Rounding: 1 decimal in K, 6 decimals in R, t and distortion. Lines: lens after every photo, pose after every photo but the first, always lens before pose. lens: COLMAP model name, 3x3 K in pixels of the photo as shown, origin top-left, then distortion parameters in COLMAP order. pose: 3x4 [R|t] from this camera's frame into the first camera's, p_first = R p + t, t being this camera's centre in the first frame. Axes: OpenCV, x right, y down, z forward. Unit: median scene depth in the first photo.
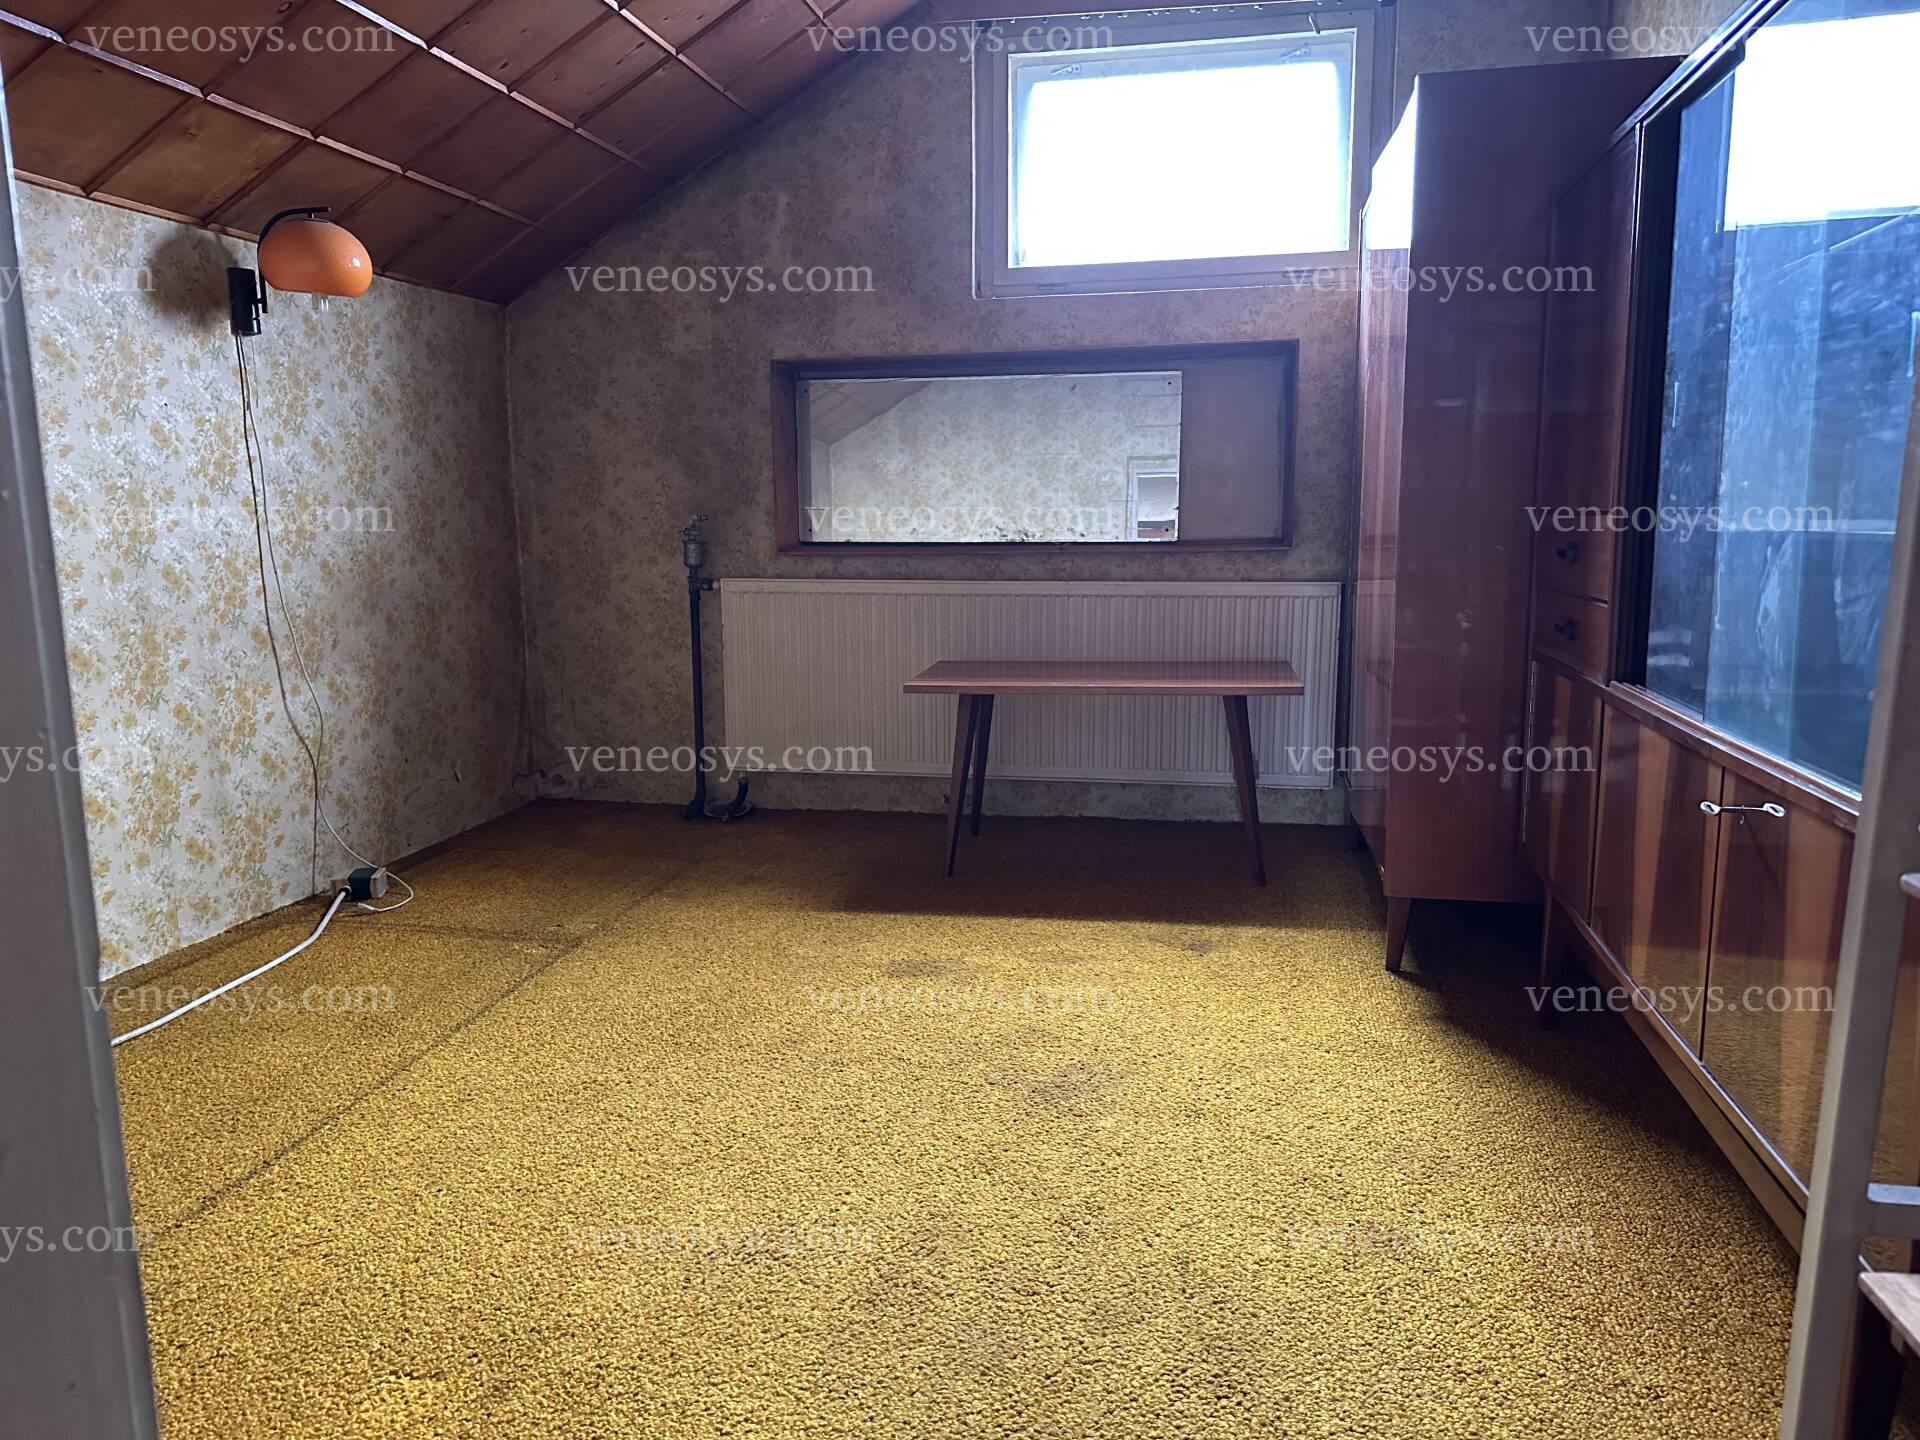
lens RADIAL K [[1366.0, 0, 953.2], [0, 1366.0, 749.2], [0, 0, 1]] dist [0.096602, -0.140784]
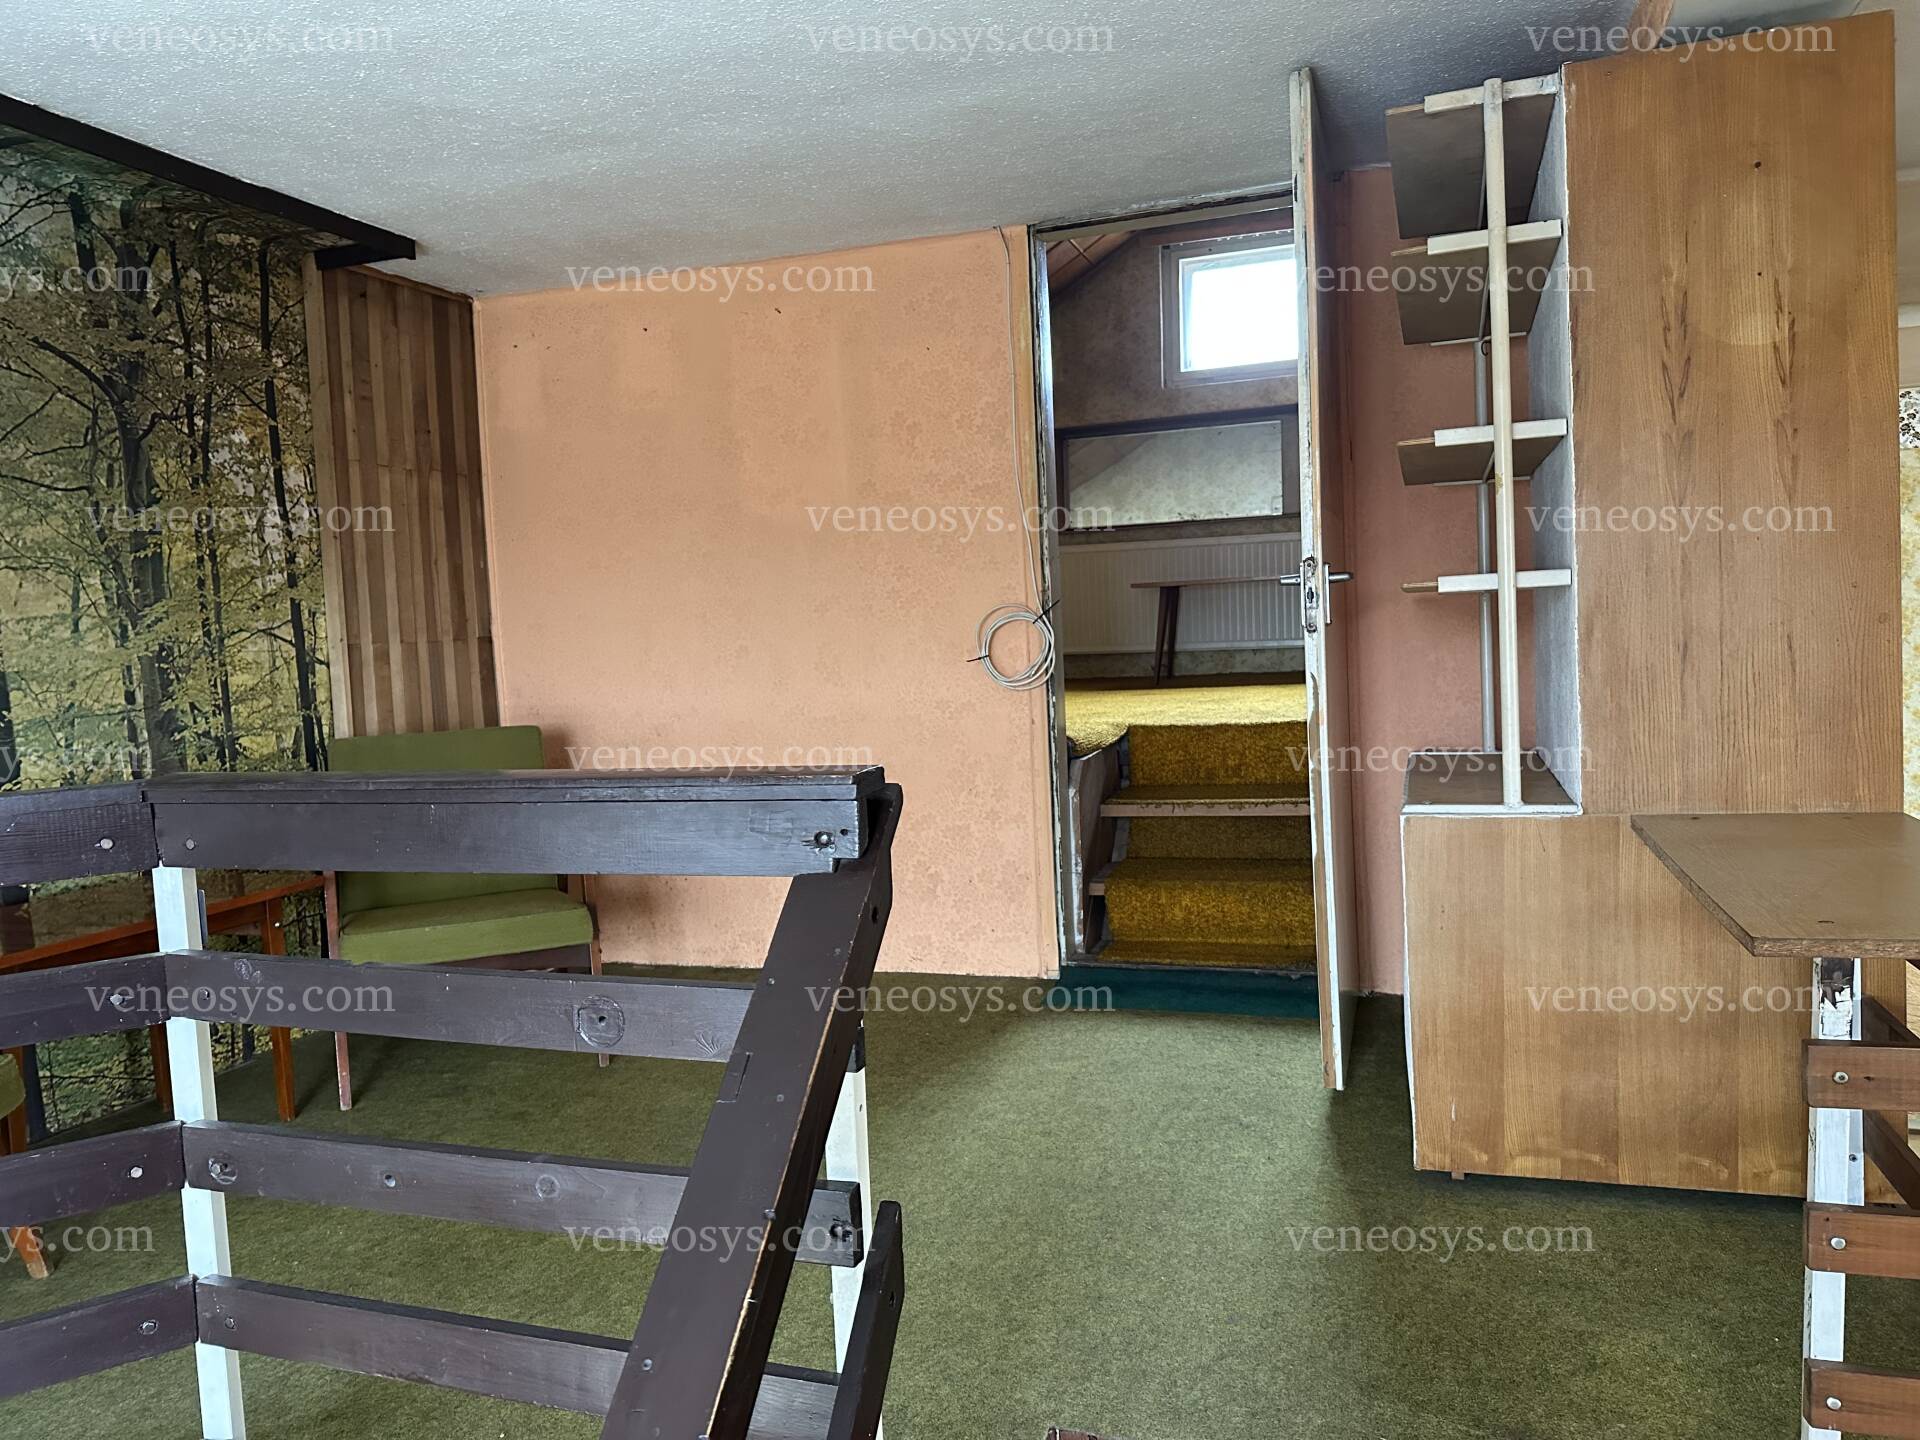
lens RADIAL K [[1261.1, 0, 973.6], [0, 1261.1, 711.6], [0, 0, 1]] dist [0.068081, -0.062755]
pose [[0.990968, -0.029845, -0.130733, -0.026352], [0.019372, 0.996553, -0.080662, 0.233907], [0.132690, 0.077401, 0.988131, -0.673137]]
